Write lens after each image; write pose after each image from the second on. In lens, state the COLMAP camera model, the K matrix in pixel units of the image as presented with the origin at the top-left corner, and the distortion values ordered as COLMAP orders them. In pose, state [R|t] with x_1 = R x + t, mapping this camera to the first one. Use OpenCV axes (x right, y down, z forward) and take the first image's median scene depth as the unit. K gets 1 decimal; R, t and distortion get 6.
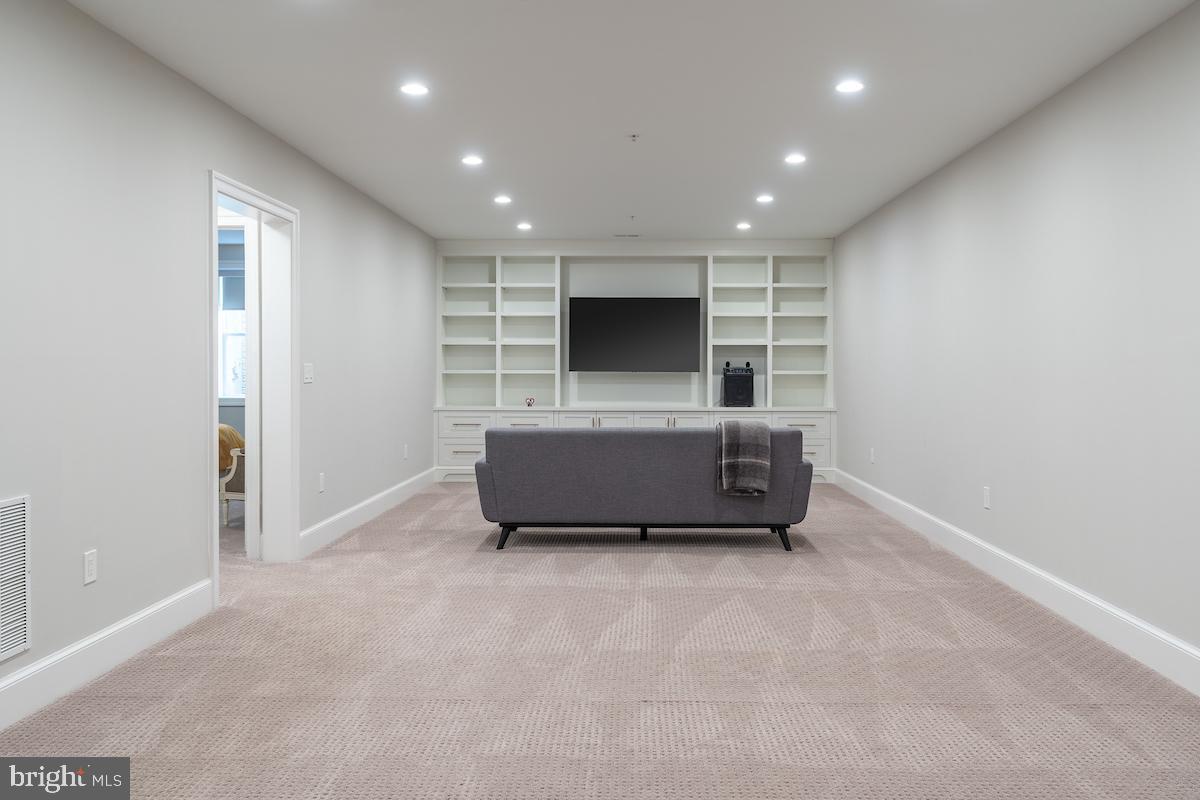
lens RADIAL K [[967.6, 0, 601.8], [0, 967.6, 390.4], [0, 0, 1]] dist [-0.006425, 0.002186]
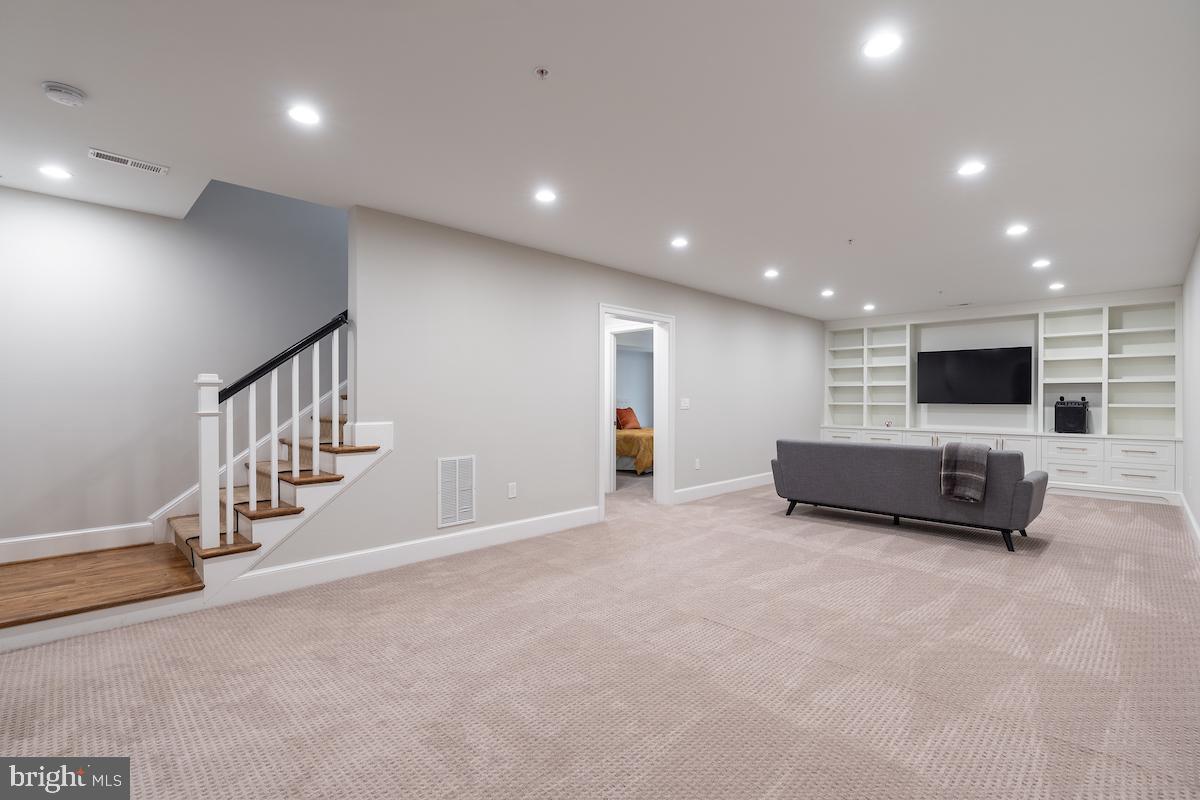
lens RADIAL K [[542.6, 0, 598.9], [0, 542.6, 408.3], [0, 0, 1]] dist [-0.014721, 0.004268]
pose [[0.717228, 0.010713, -0.696757, 0.188851], [-0.016995, 0.999853, -0.002121, -0.002941], [0.696632, 0.013363, 0.717305, 0.094742]]
